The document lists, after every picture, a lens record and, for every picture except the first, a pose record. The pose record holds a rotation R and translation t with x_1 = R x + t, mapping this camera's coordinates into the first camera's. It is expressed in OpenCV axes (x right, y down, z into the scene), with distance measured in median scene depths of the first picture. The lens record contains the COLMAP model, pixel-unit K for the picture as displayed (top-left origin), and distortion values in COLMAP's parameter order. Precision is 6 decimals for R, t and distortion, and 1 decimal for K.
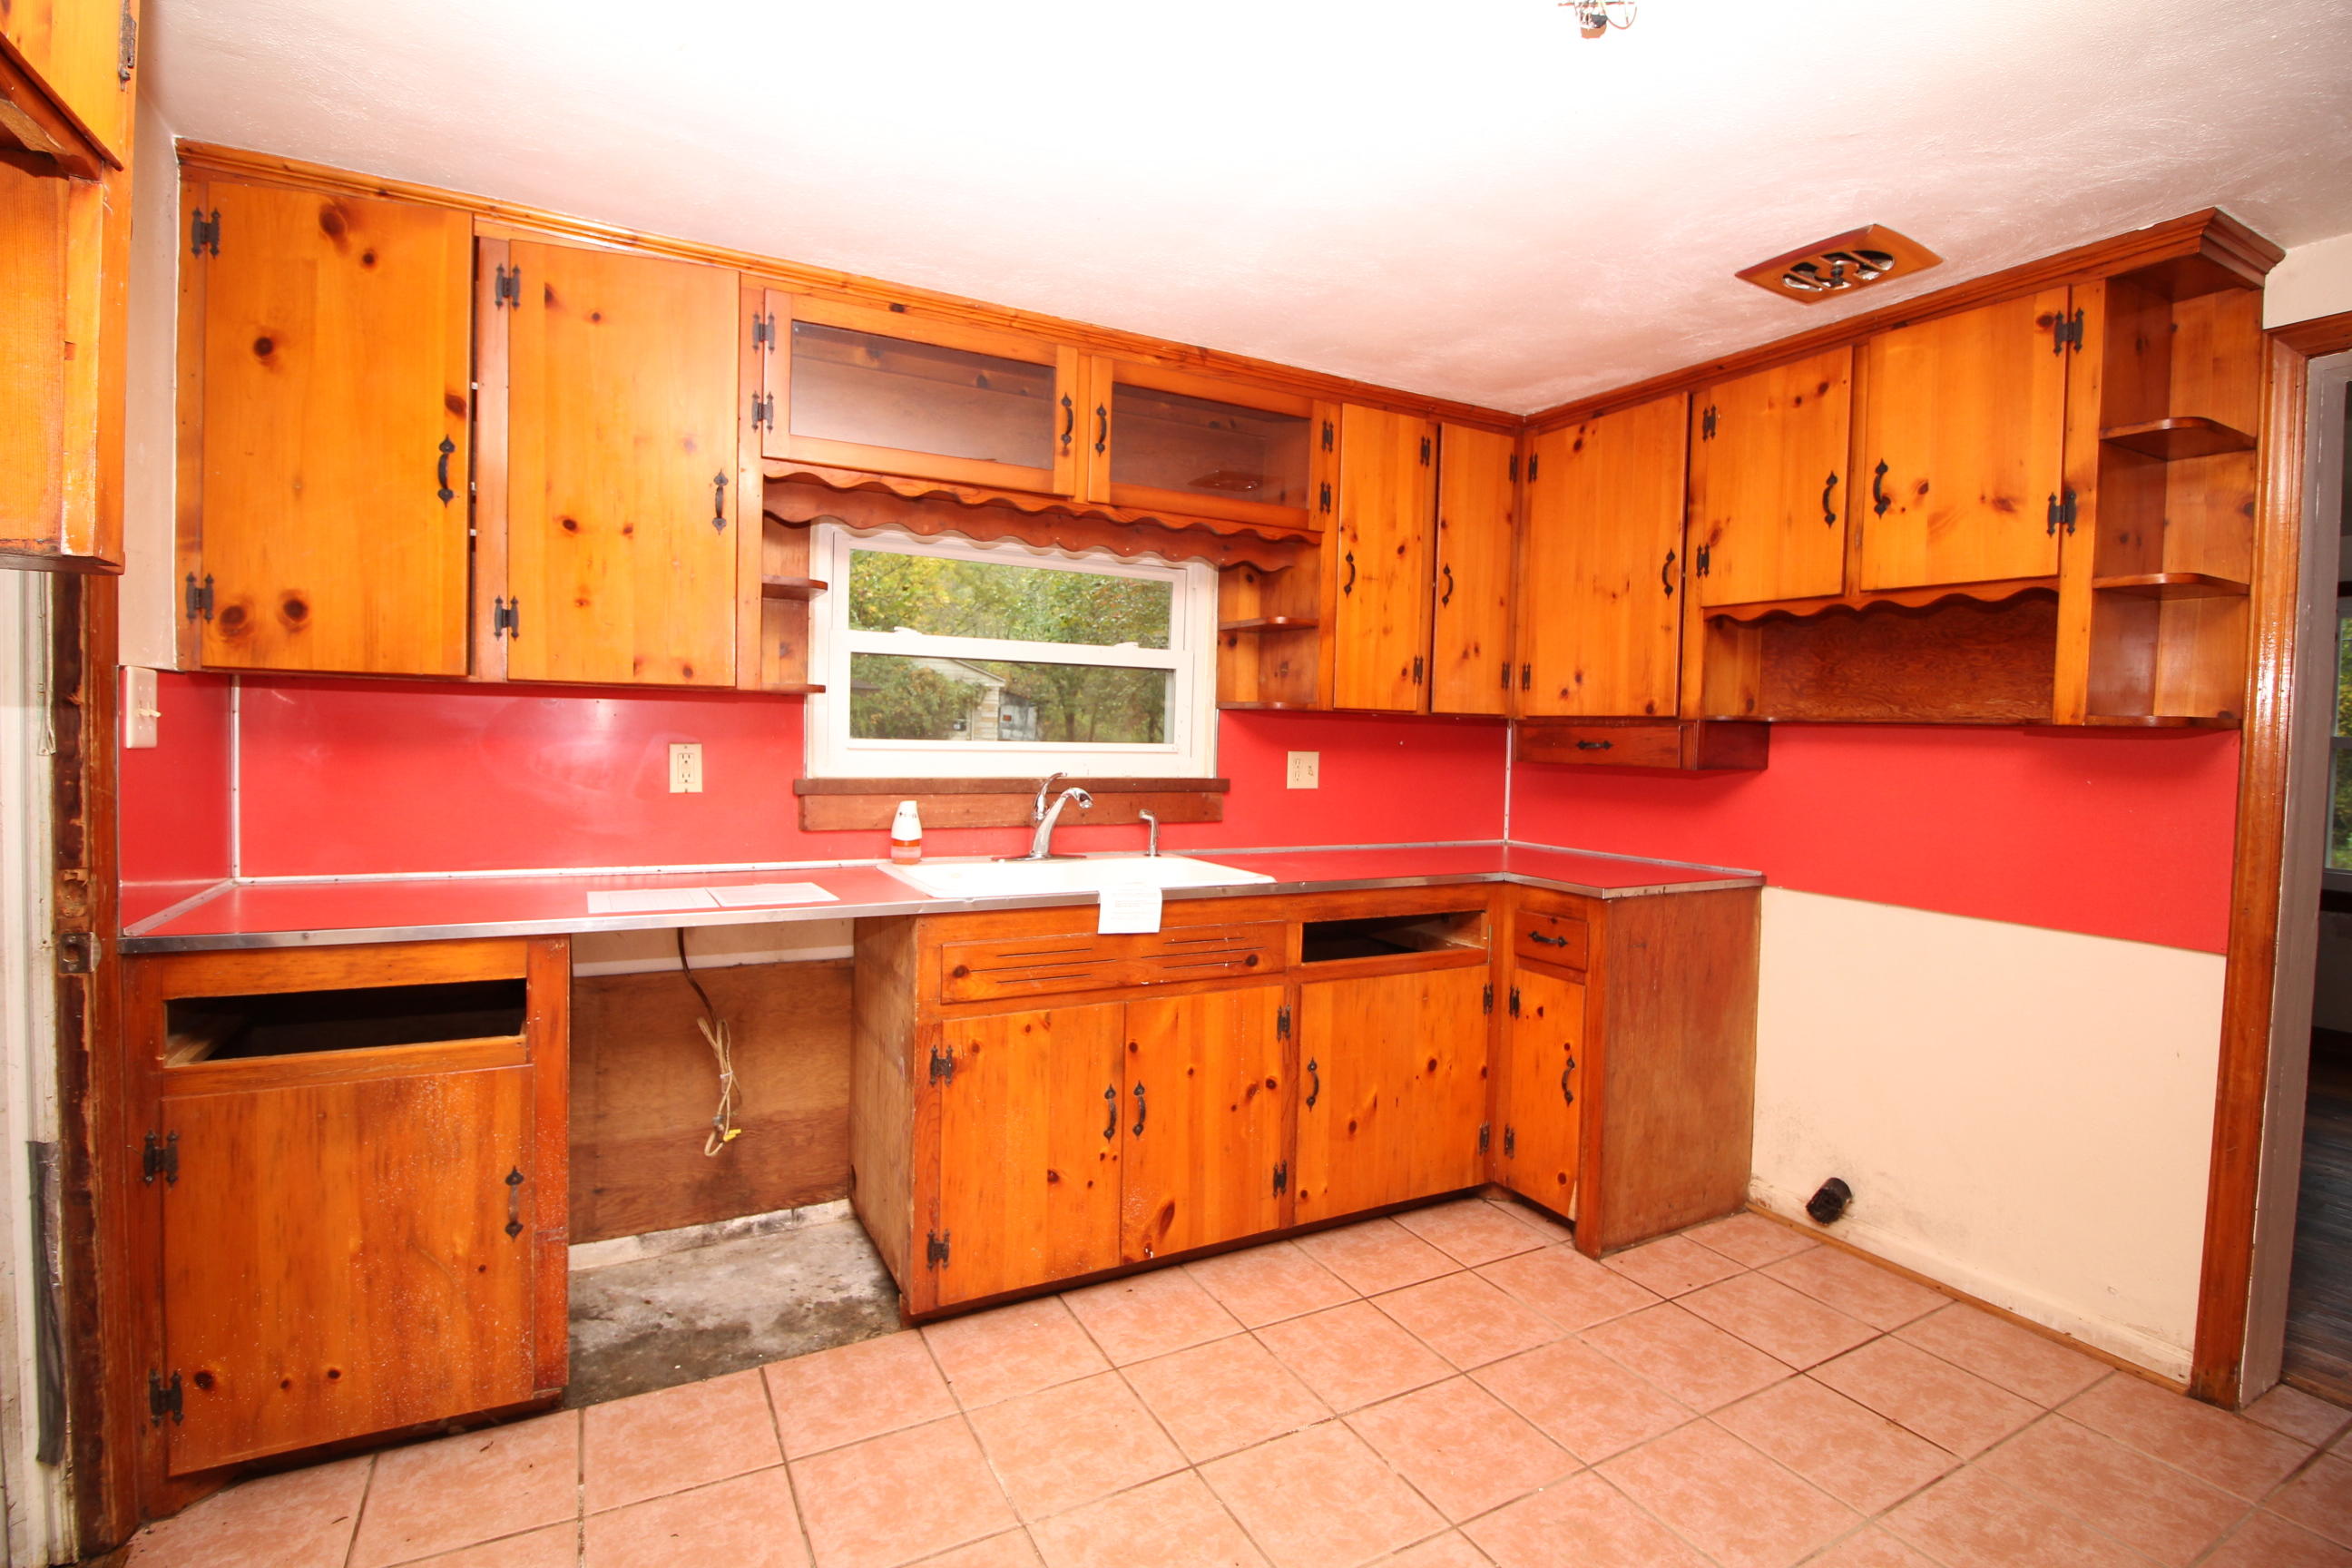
lens RADIAL K [[1087.6, 0, 1179.4], [0, 1087.6, 771.0], [0, 0, 1]] dist [-0.010219, -0.006505]
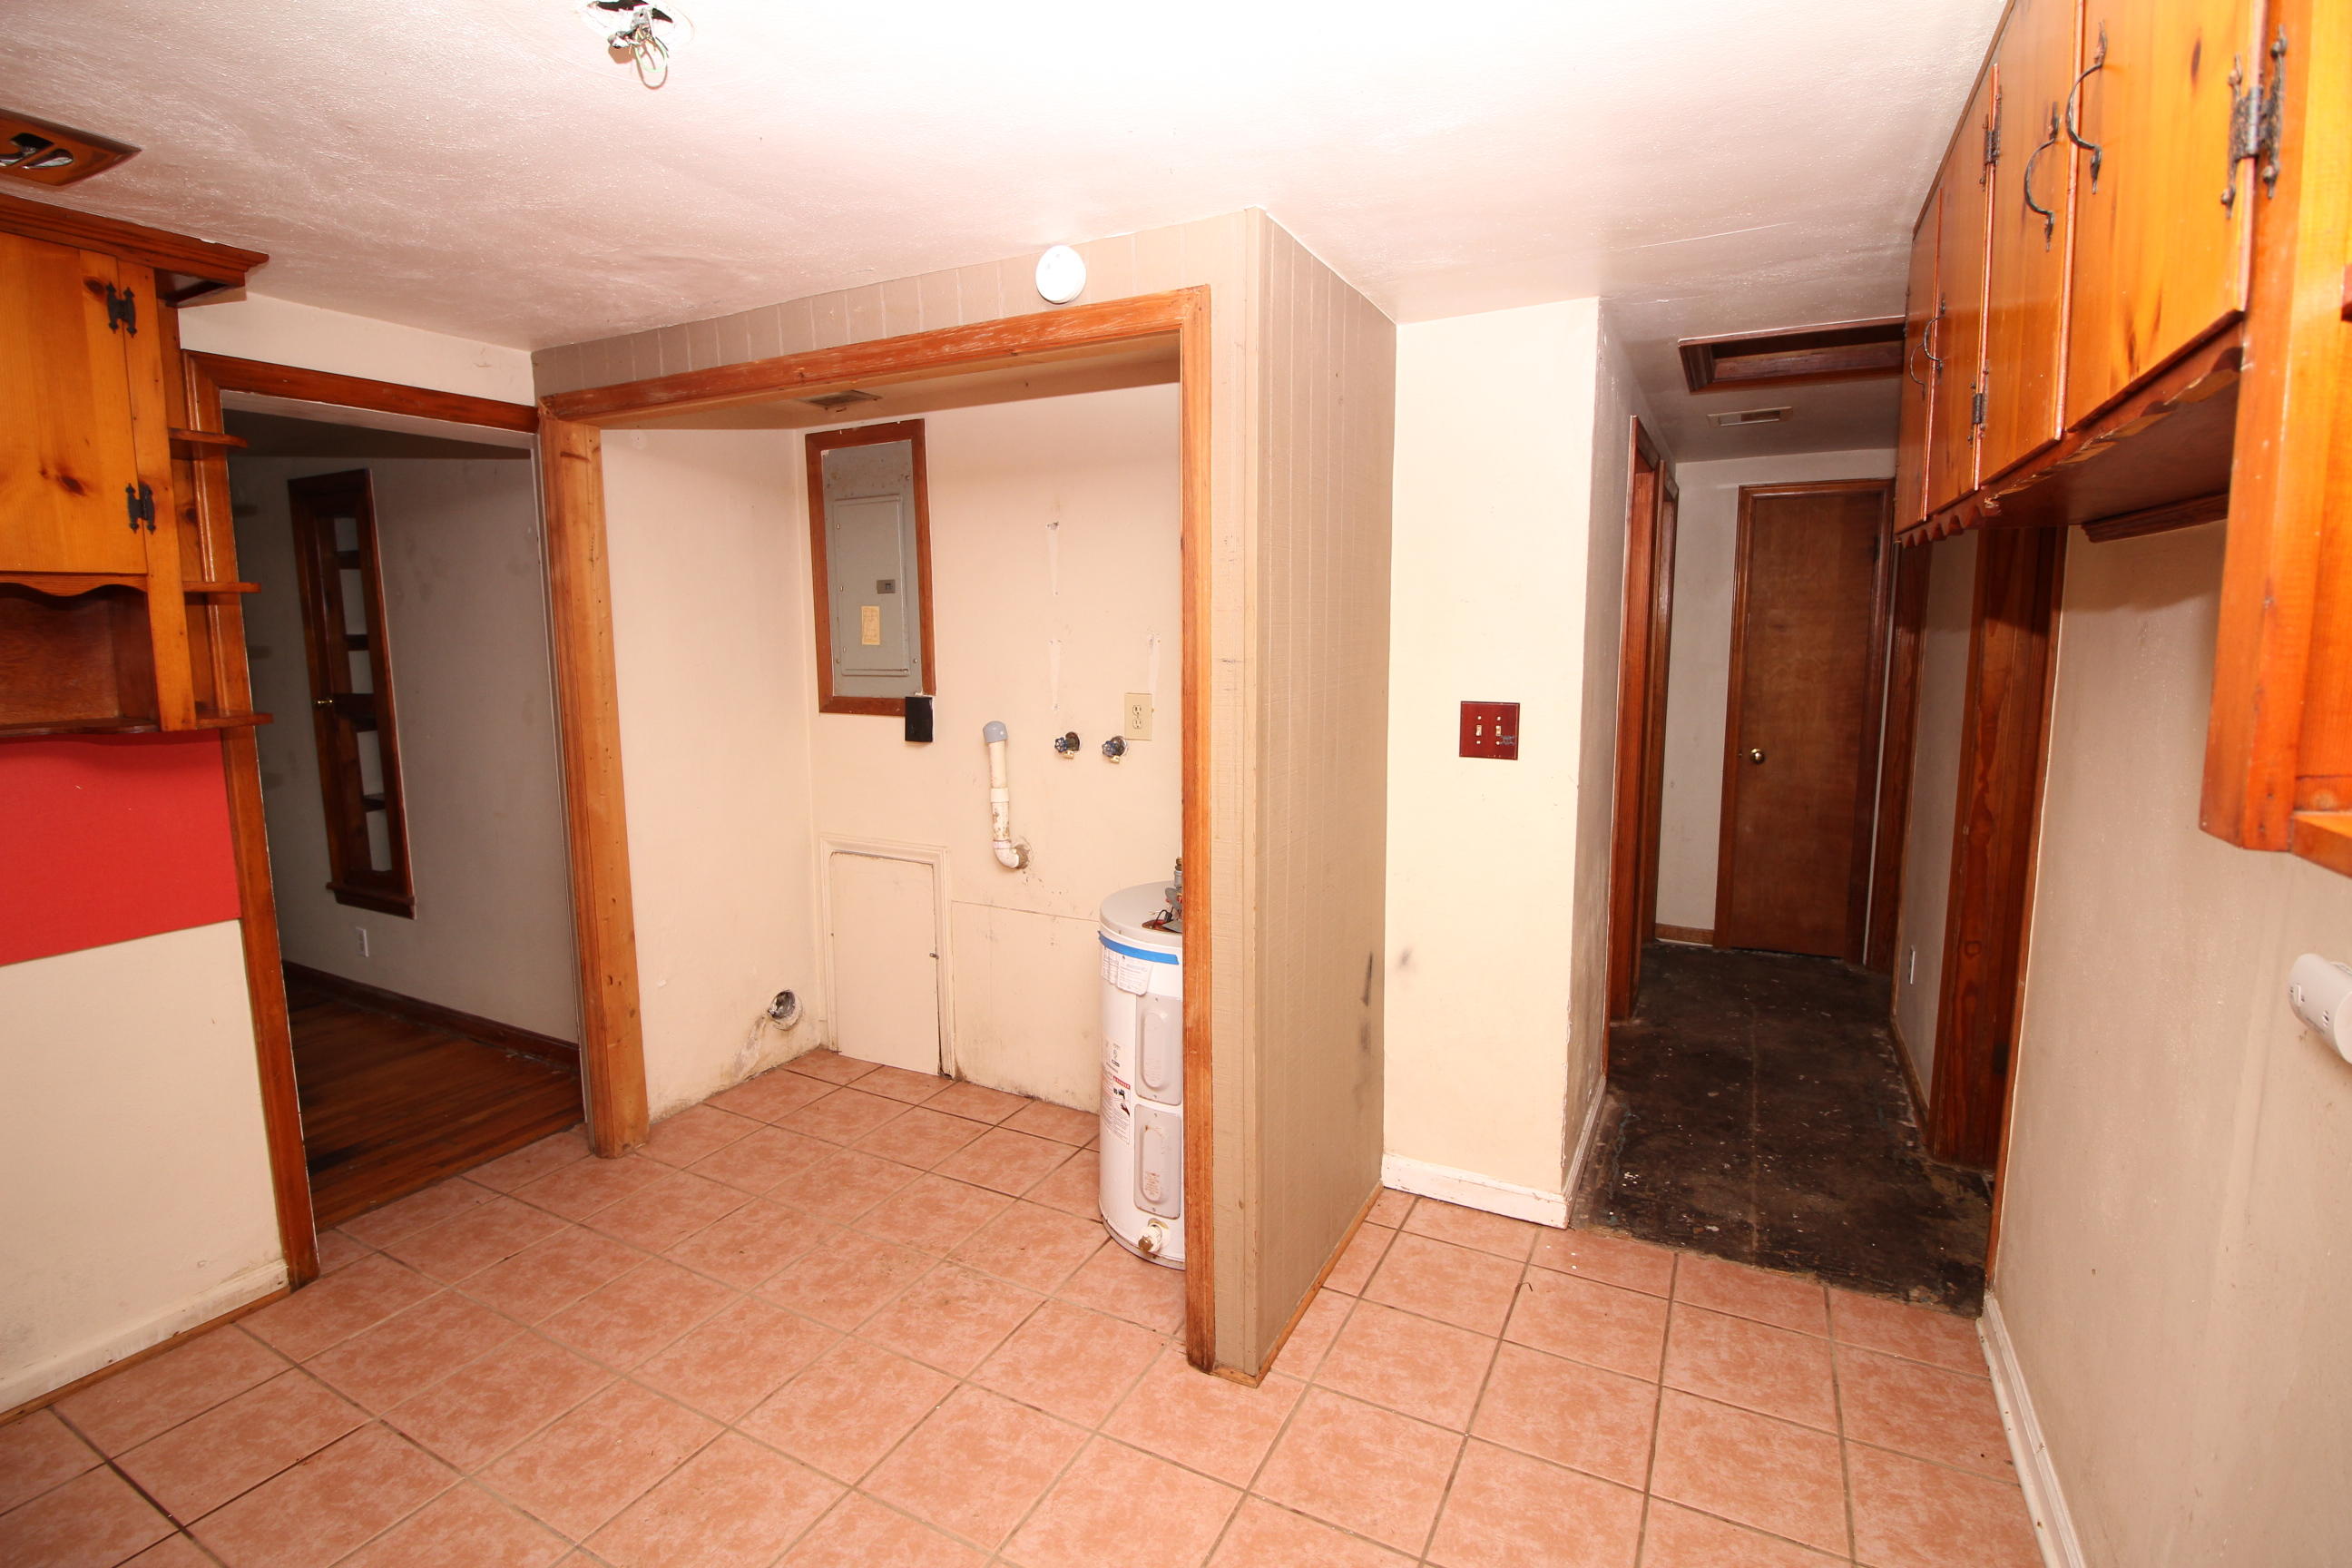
lens RADIAL K [[1087.6, 0, 1176.1], [0, 1087.6, 772.2], [0, 0, 1]] dist [-0.010219, -0.006505]
pose [[-0.553640, -0.134055, 0.821895, -0.472265], [0.022400, 0.984204, 0.175617, -0.155466], [-0.832455, 0.115639, -0.541892, 0.774678]]
